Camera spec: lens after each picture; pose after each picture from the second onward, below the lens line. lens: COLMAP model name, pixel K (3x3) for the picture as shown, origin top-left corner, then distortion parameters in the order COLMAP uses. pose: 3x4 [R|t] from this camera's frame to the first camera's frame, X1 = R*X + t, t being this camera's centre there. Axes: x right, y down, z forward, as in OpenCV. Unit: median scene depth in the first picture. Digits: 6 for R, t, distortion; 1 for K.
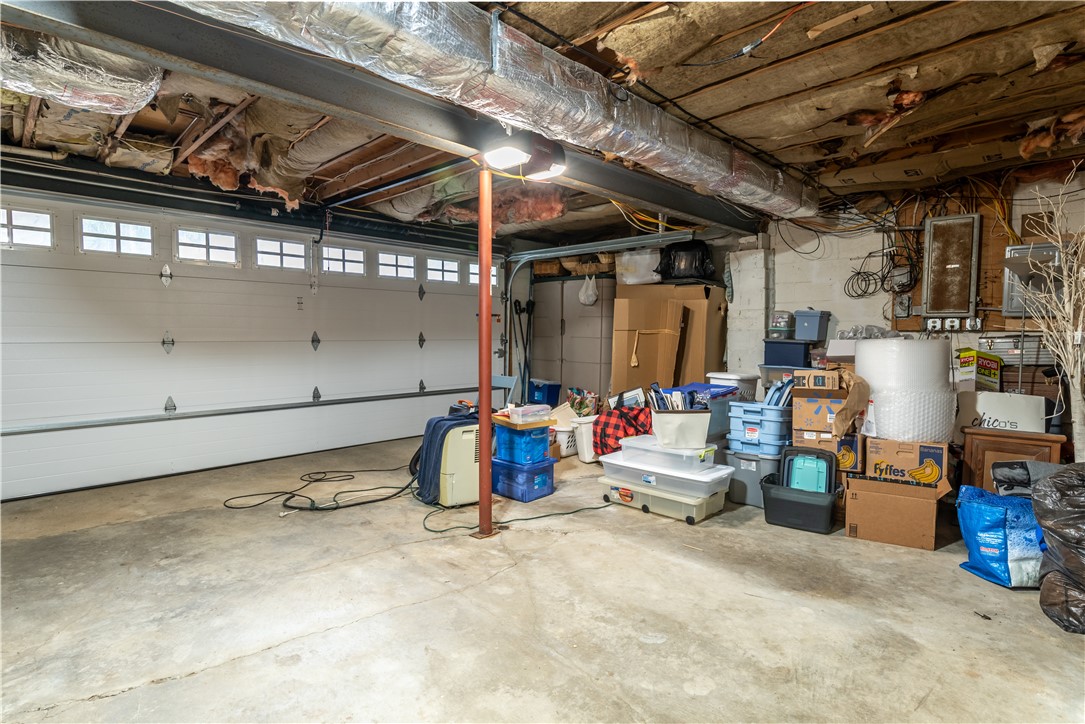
lens RADIAL K [[553.9, 0, 542.5], [0, 553.9, 362.0], [0, 0, 1]] dist [0.000782, 0.000635]
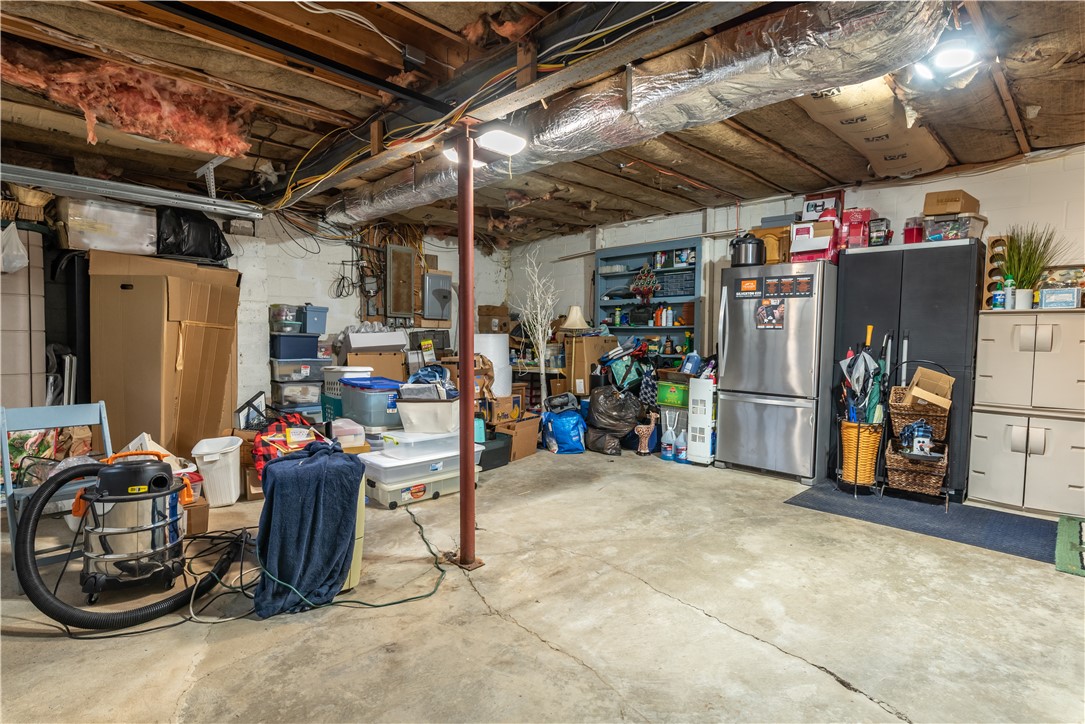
lens RADIAL K [[553.9, 0, 542.5], [0, 553.9, 362.0], [0, 0, 1]] dist [0.000782, 0.000635]
pose [[-0.002212, -0.056514, 0.998399, -1.056550], [0.039177, 0.997630, 0.056557, -0.049764], [-0.999230, 0.039239, 0.000007, 0.976800]]
